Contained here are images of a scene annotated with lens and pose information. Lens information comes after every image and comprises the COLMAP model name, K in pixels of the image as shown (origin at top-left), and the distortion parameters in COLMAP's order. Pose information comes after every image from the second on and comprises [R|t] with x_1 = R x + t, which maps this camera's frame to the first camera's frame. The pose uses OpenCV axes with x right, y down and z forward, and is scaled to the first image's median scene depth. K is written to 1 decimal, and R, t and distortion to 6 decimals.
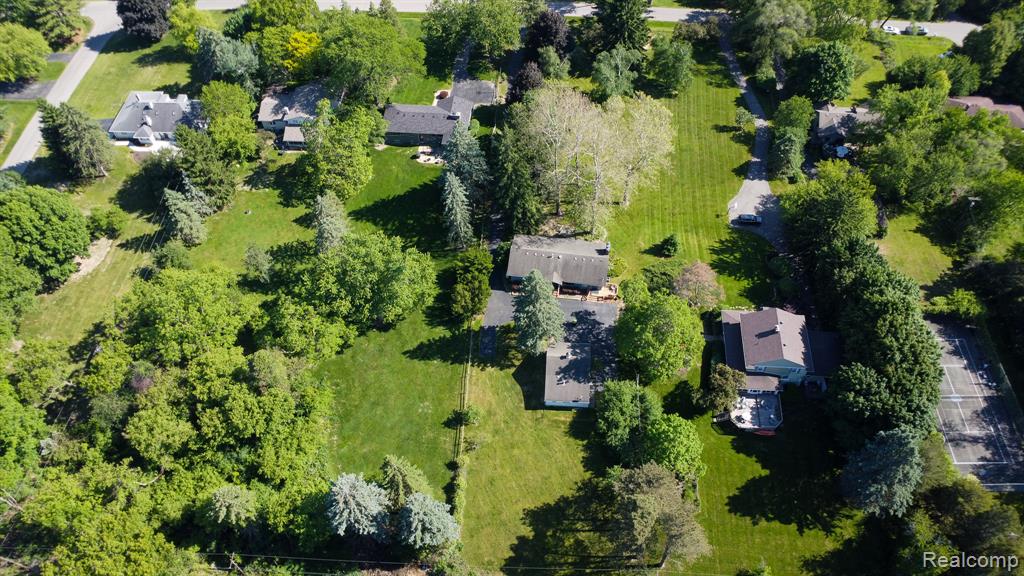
lens RADIAL K [[744.9, 0, 514.1], [0, 744.9, 287.3], [0, 0, 1]] dist [-0.024677, -0.004683]
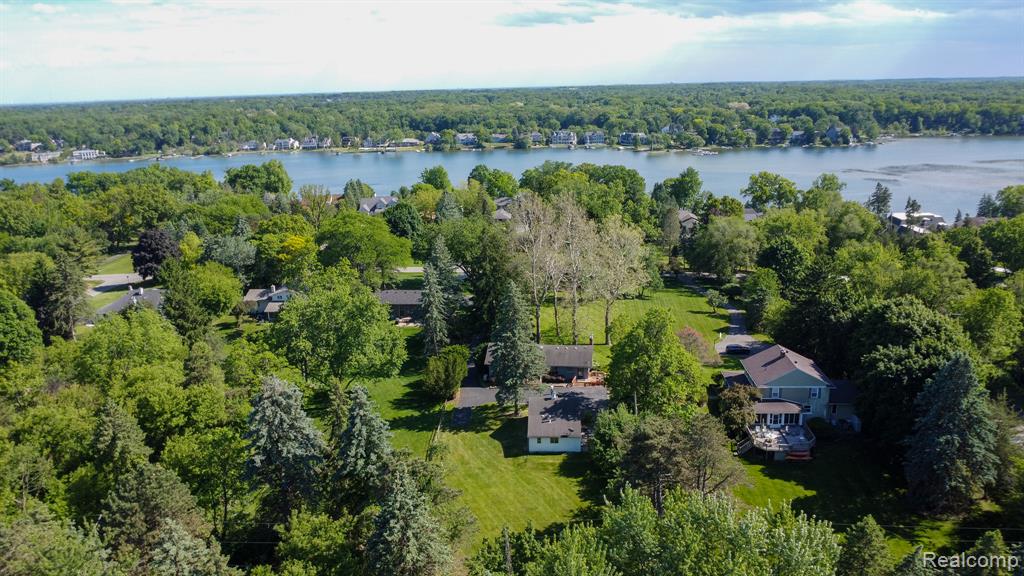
lens RADIAL K [[744.9, 0, 512.8], [0, 744.9, 290.5], [0, 0, 1]] dist [-0.024677, -0.004683]
pose [[0.999804, -0.003361, 0.019535, 0.008111], [0.014761, 0.784017, -0.620564, 0.513286], [-0.013230, 0.620730, 0.783913, 0.233804]]
